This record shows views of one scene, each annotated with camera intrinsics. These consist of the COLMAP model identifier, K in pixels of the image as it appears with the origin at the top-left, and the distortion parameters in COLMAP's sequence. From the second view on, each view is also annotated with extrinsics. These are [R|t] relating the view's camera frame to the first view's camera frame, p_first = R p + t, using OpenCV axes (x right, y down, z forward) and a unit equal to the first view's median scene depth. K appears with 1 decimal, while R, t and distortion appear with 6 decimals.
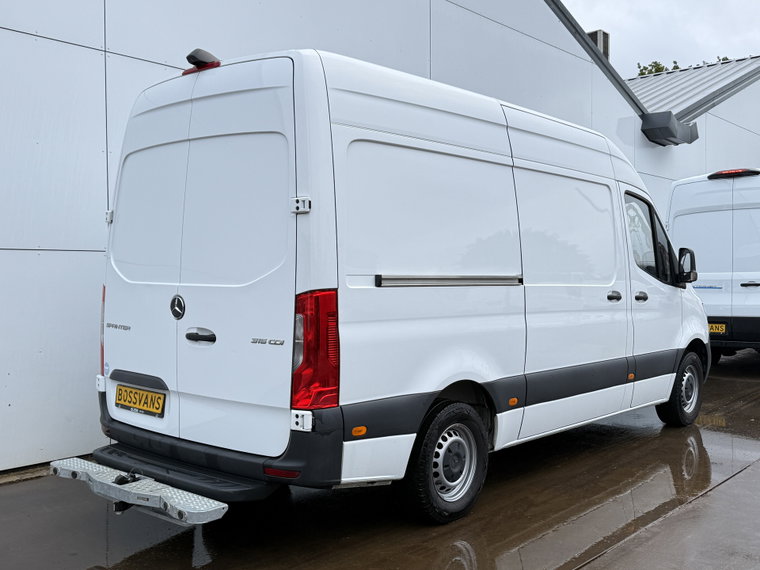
lens RADIAL K [[794.0, 0, 383.6], [0, 794.0, 283.0], [0, 0, 1]] dist [0.012889, 0.000000]
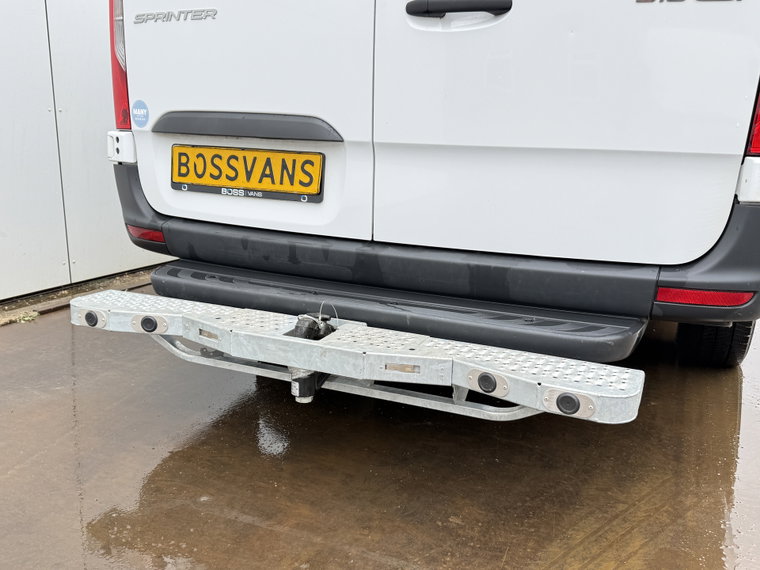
lens RADIAL K [[705.4, 0, 379.4], [0, 705.4, 284.1], [0, 0, 1]] dist [0.102911, 0.000000]
pose [[0.957174, -0.035675, 0.287308, -0.365435], [-0.022683, 0.980088, 0.197263, 0.130134], [-0.288625, -0.195332, 0.937305, 0.562829]]
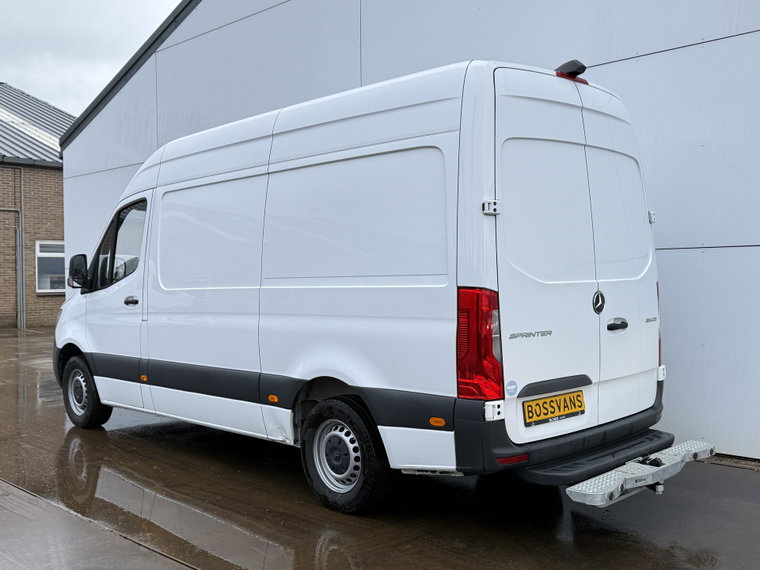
lens RADIAL K [[817.6, 0, 380.8], [0, 817.6, 283.5], [0, 0, 1]] dist [0.034698, 0.000000]
pose [[0.088627, -0.029211, 0.995636, -1.318785], [0.042263, 0.998780, 0.025542, -0.033242], [-0.995168, 0.039814, 0.089753, 1.142075]]
